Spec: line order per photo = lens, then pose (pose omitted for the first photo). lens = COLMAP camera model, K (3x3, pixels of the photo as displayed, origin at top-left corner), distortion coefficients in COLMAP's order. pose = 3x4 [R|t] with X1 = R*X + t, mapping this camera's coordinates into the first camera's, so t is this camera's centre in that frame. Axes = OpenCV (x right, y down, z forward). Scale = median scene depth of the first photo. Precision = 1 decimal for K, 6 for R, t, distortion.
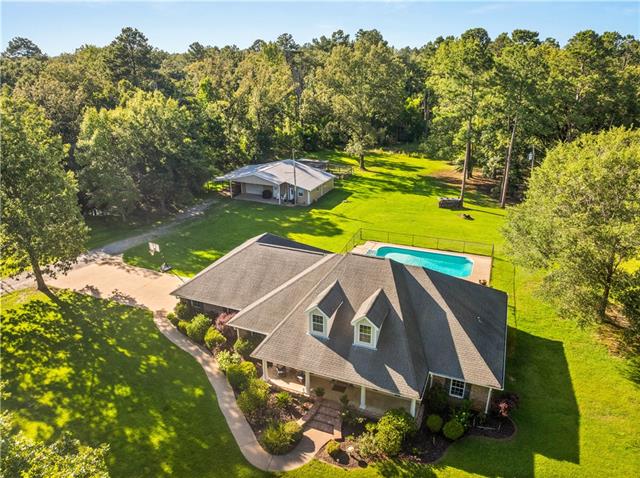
lens RADIAL K [[461.0, 0, 320.0], [0, 461.0, 239.0], [0, 0, 1]] dist [-0.041922, 0.000086]
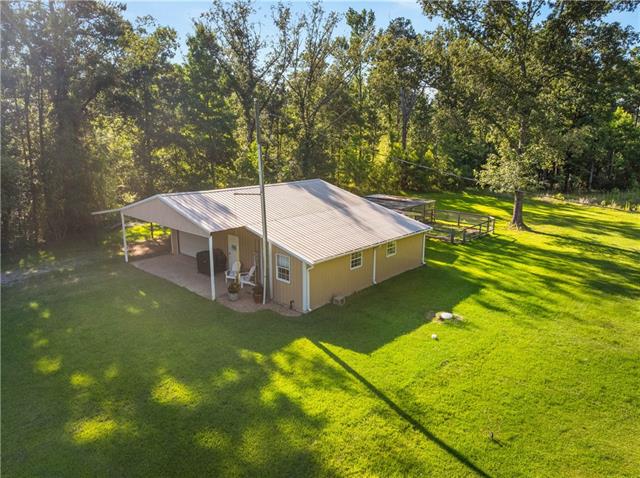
lens RADIAL K [[467.8, 0, 322.9], [0, 467.8, 207.3], [0, 0, 1]] dist [0.000109, -0.001841]
pose [[0.952322, 0.072102, -0.296451, 0.052726], [-0.133610, 0.972103, -0.192779, -0.071004], [0.274282, 0.223197, 0.935389, 0.614275]]
